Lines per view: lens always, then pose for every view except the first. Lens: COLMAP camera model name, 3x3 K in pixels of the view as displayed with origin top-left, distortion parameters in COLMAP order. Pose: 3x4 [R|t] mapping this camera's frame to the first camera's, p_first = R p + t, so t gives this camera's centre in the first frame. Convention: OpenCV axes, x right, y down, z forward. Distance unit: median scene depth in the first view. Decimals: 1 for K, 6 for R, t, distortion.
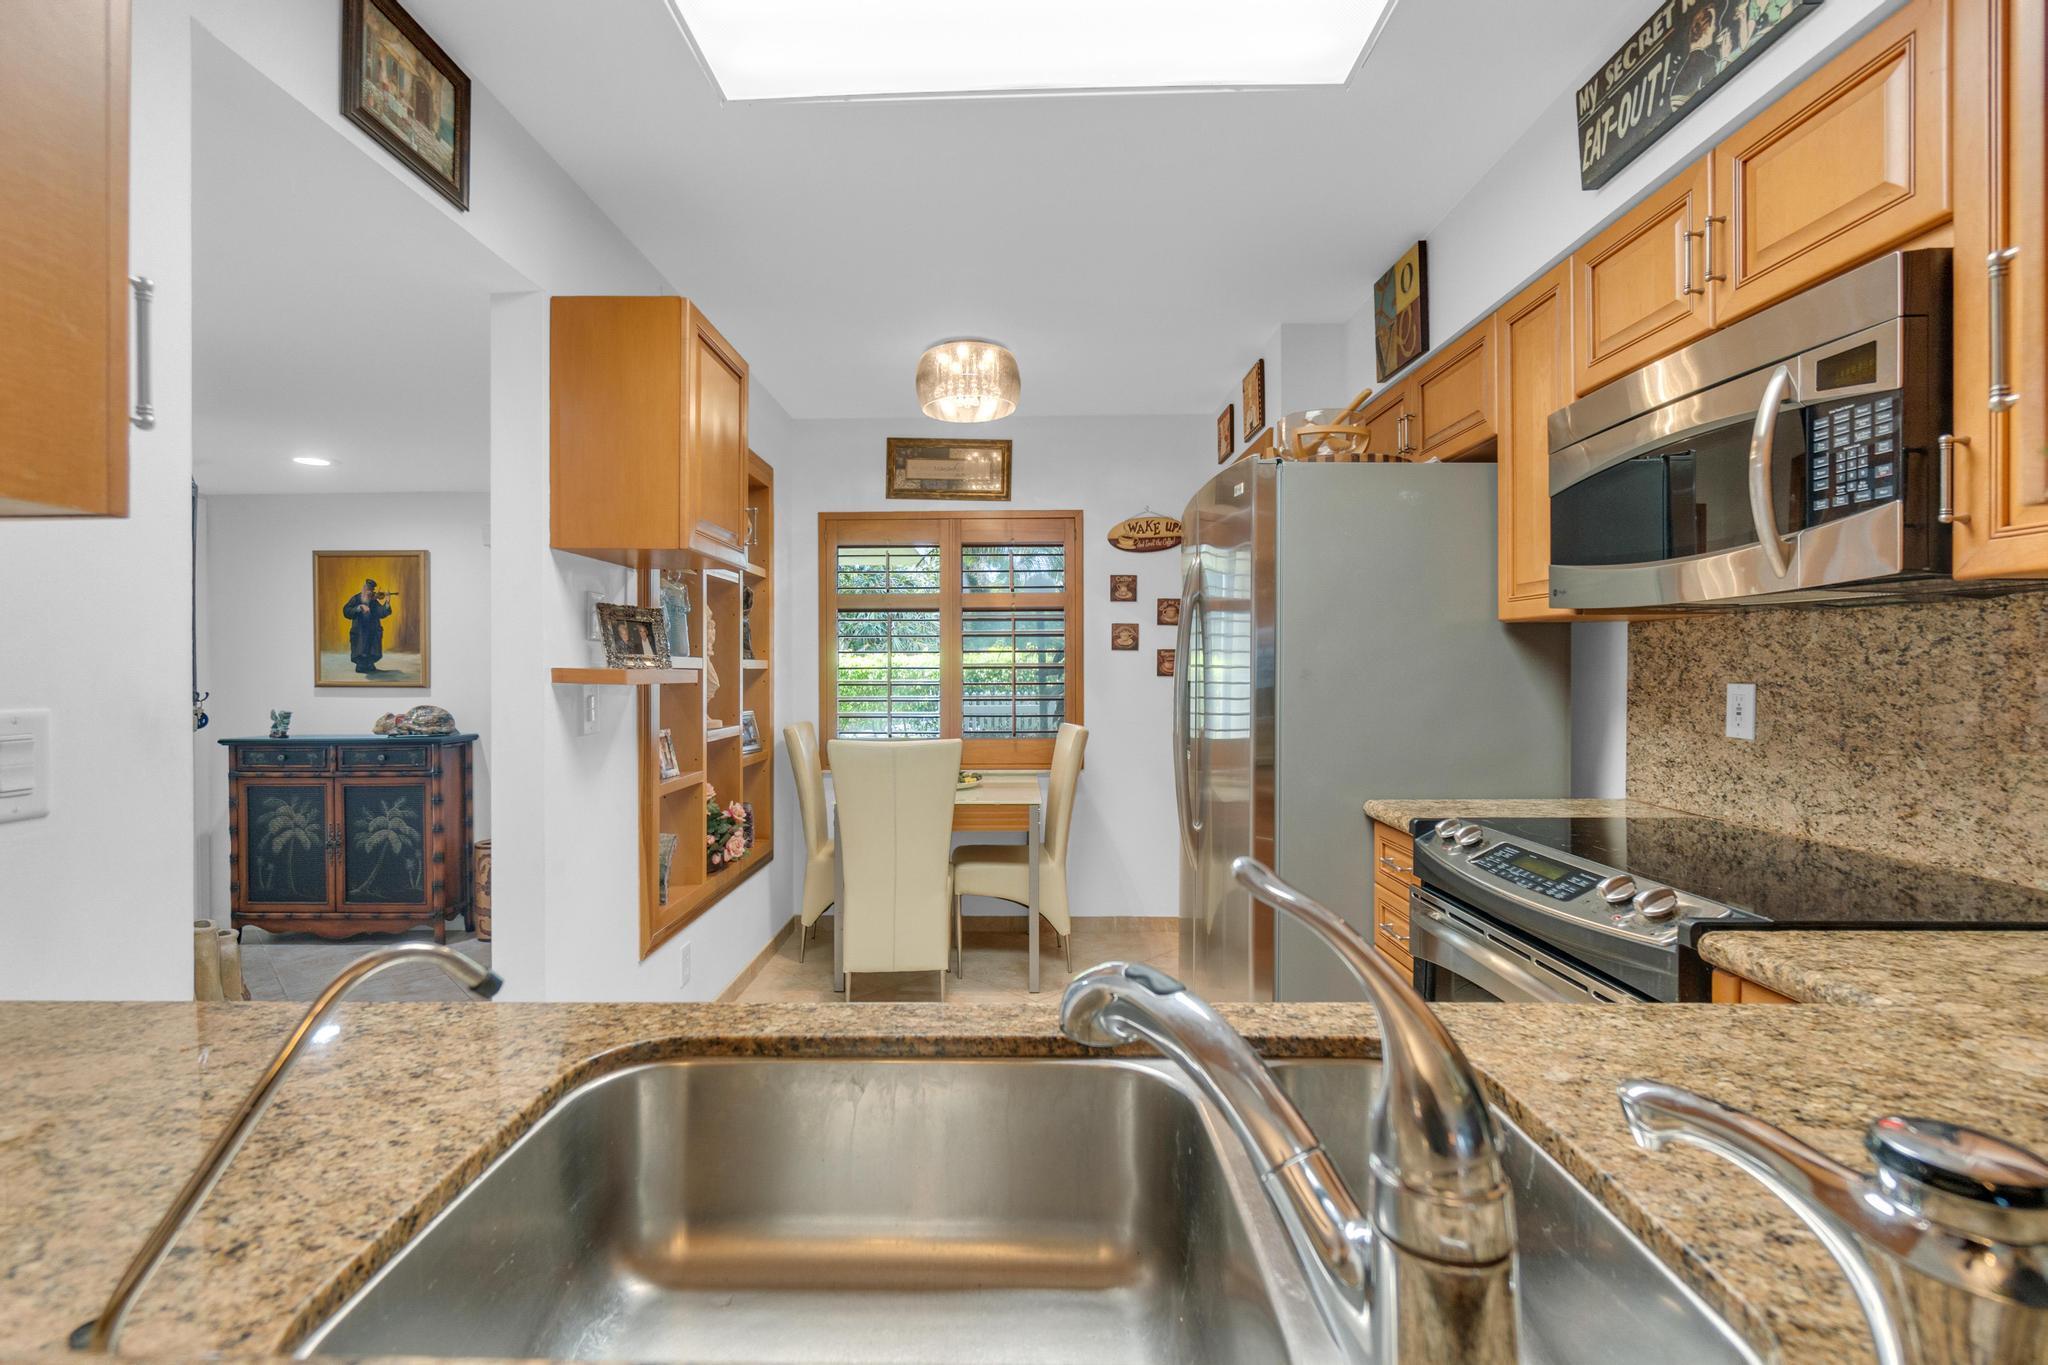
lens RADIAL K [[893.5, 0, 1005.1], [0, 893.5, 667.1], [0, 0, 1]] dist [-0.009343, 0.001542]
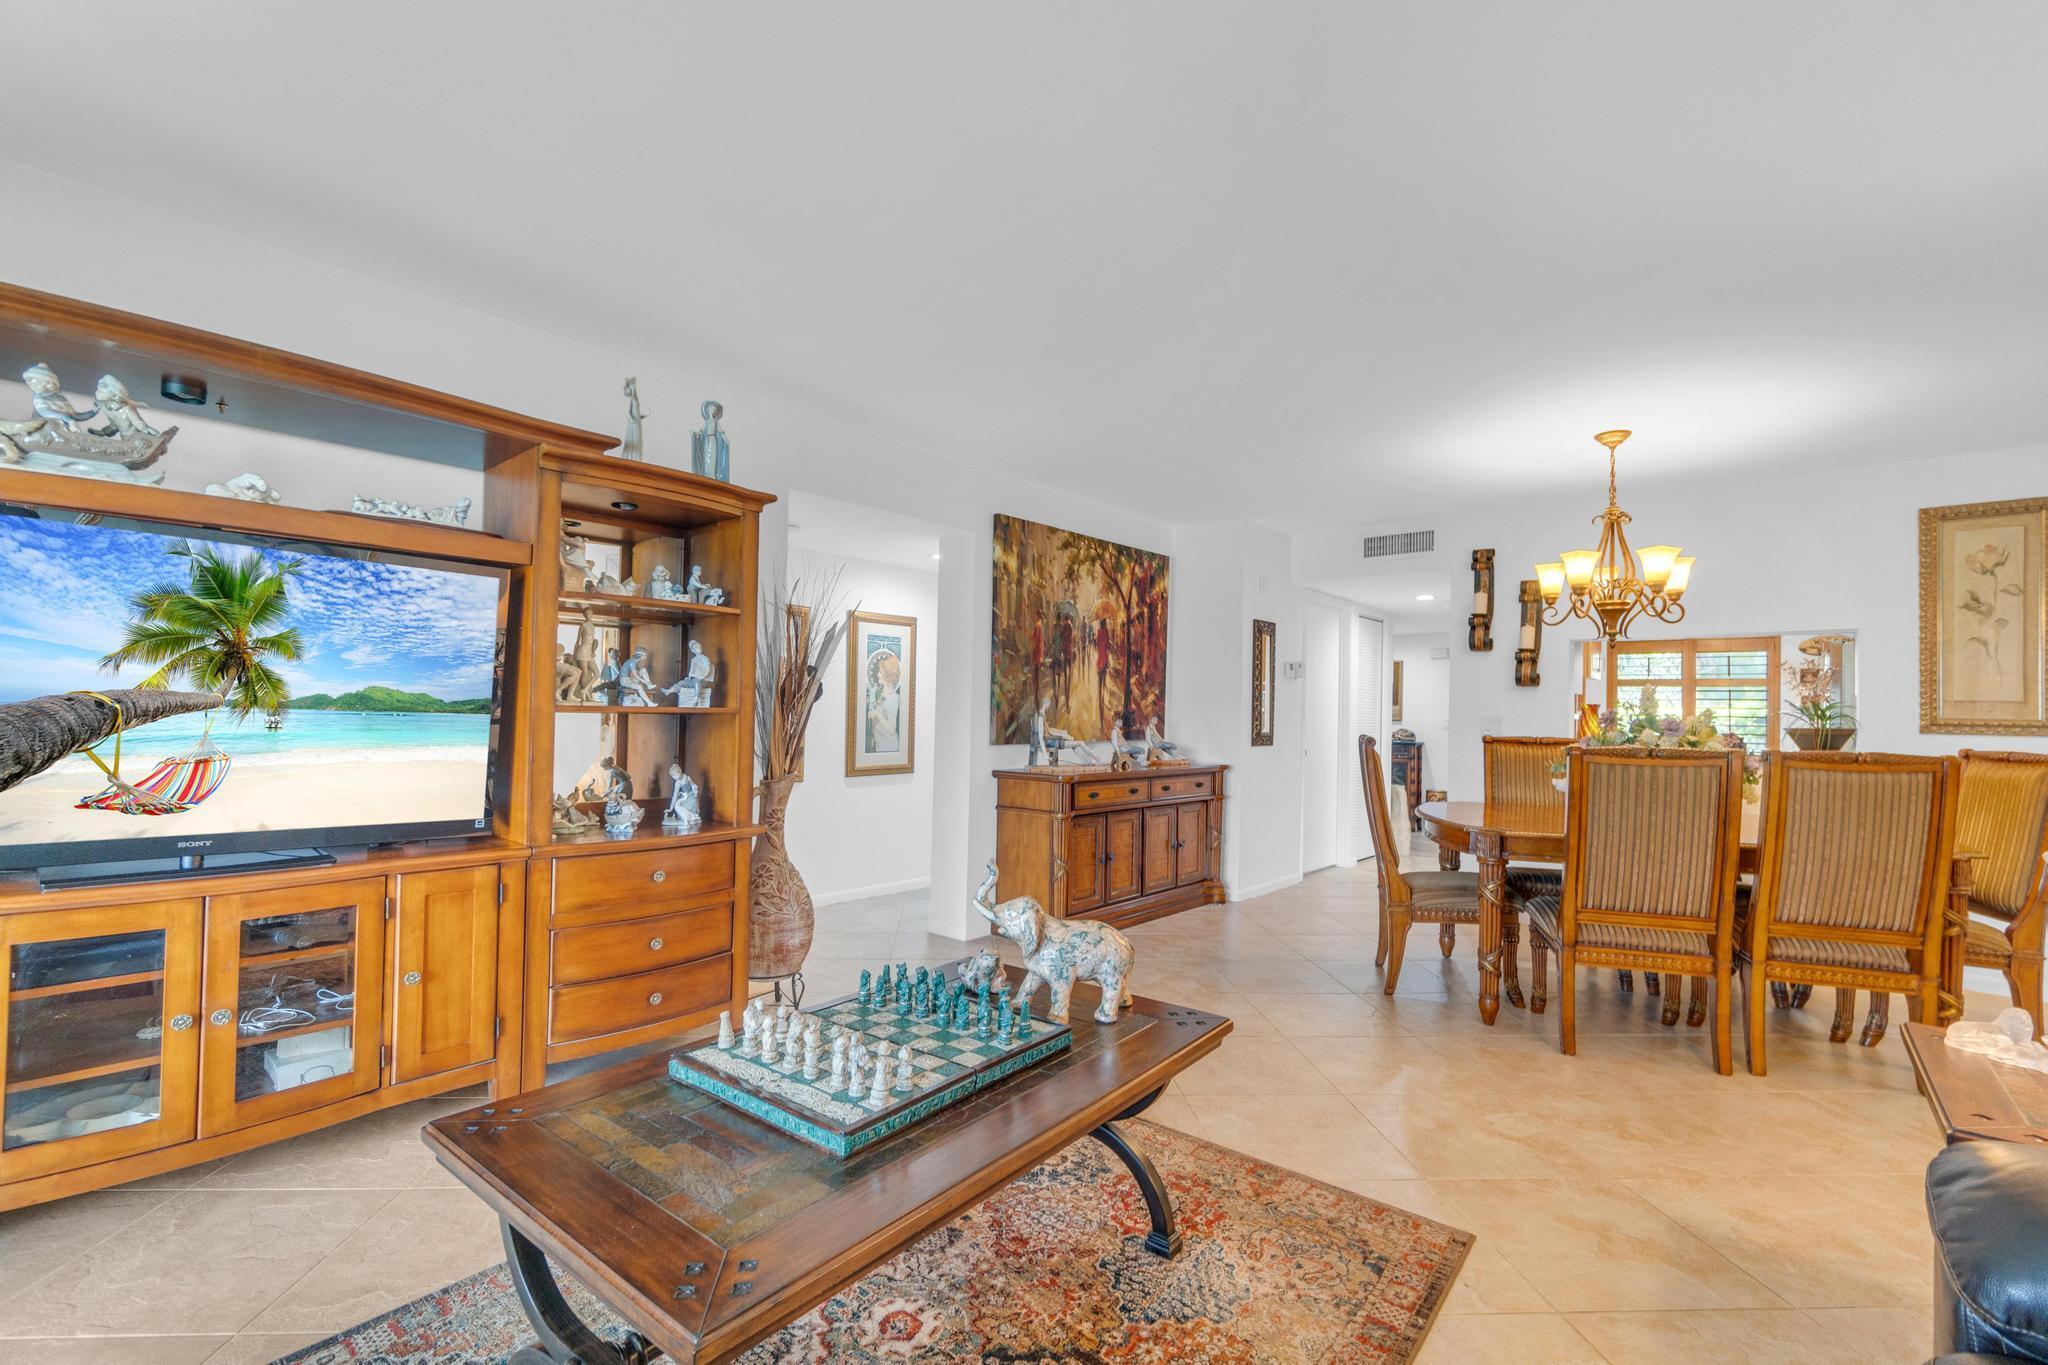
lens RADIAL K [[893.5, 0, 1005.7], [0, 893.5, 695.0], [0, 0, 1]] dist [-0.009343, 0.001542]
pose [[0.757503, 0.008630, -0.652775, 0.075004], [-0.024453, 0.999586, -0.015160, 0.015974], [0.652374, 0.027446, 0.757400, -1.460284]]
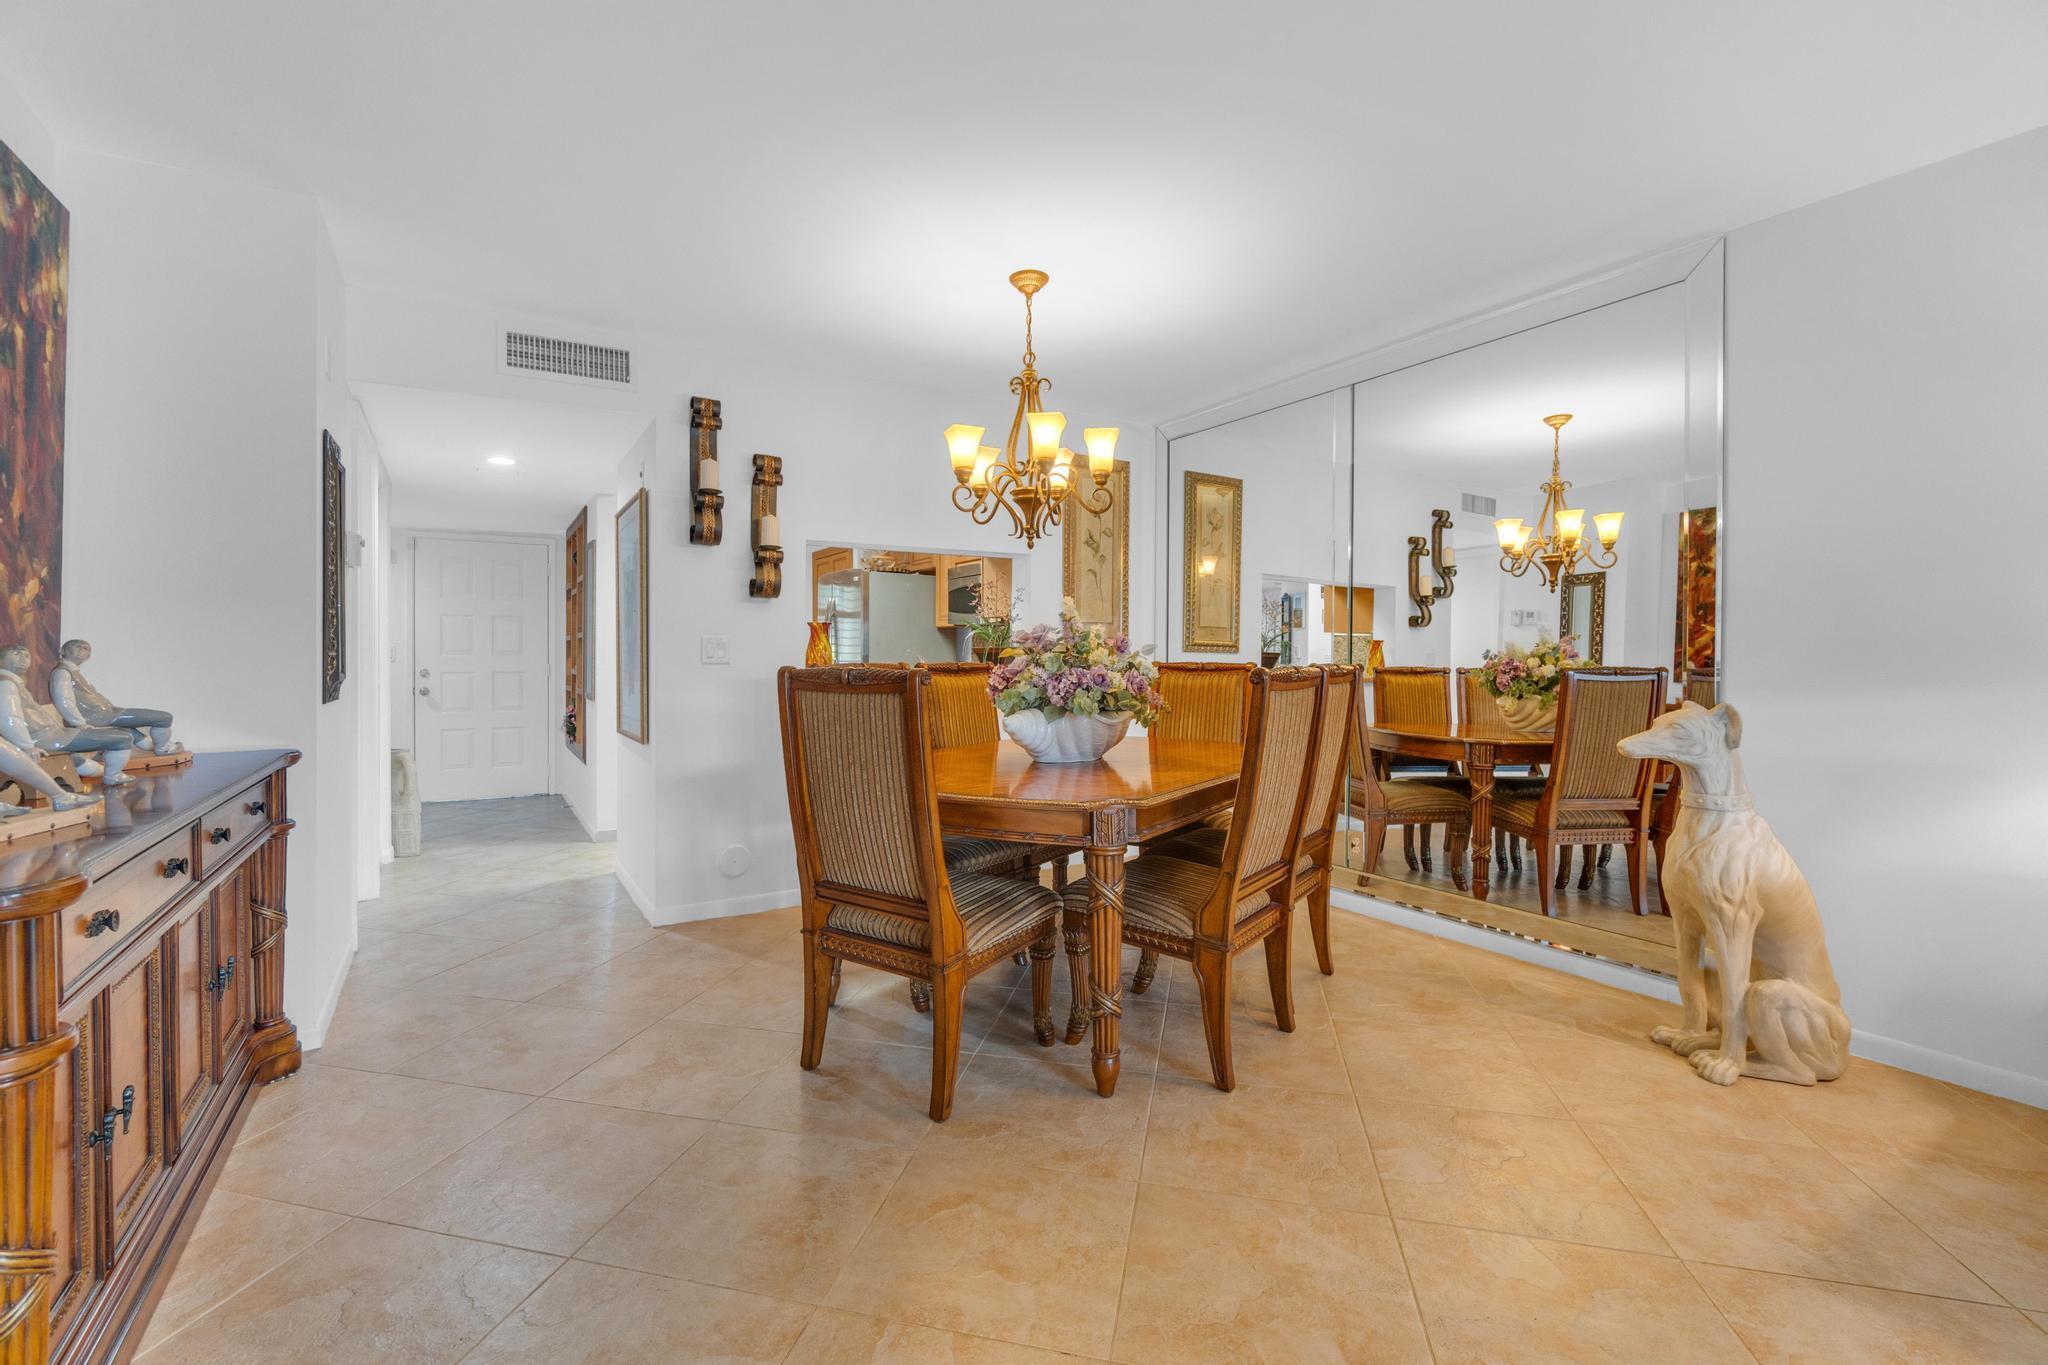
lens RADIAL K [[893.5, 0, 1016.3], [0, 893.5, 658.1], [0, 0, 1]] dist [-0.009343, 0.001542]
pose [[0.844313, 0.004711, 0.535829, -0.472509], [-0.005438, 0.999985, -0.000222, 0.029970], [-0.535822, -0.002727, 0.844327, -0.955885]]
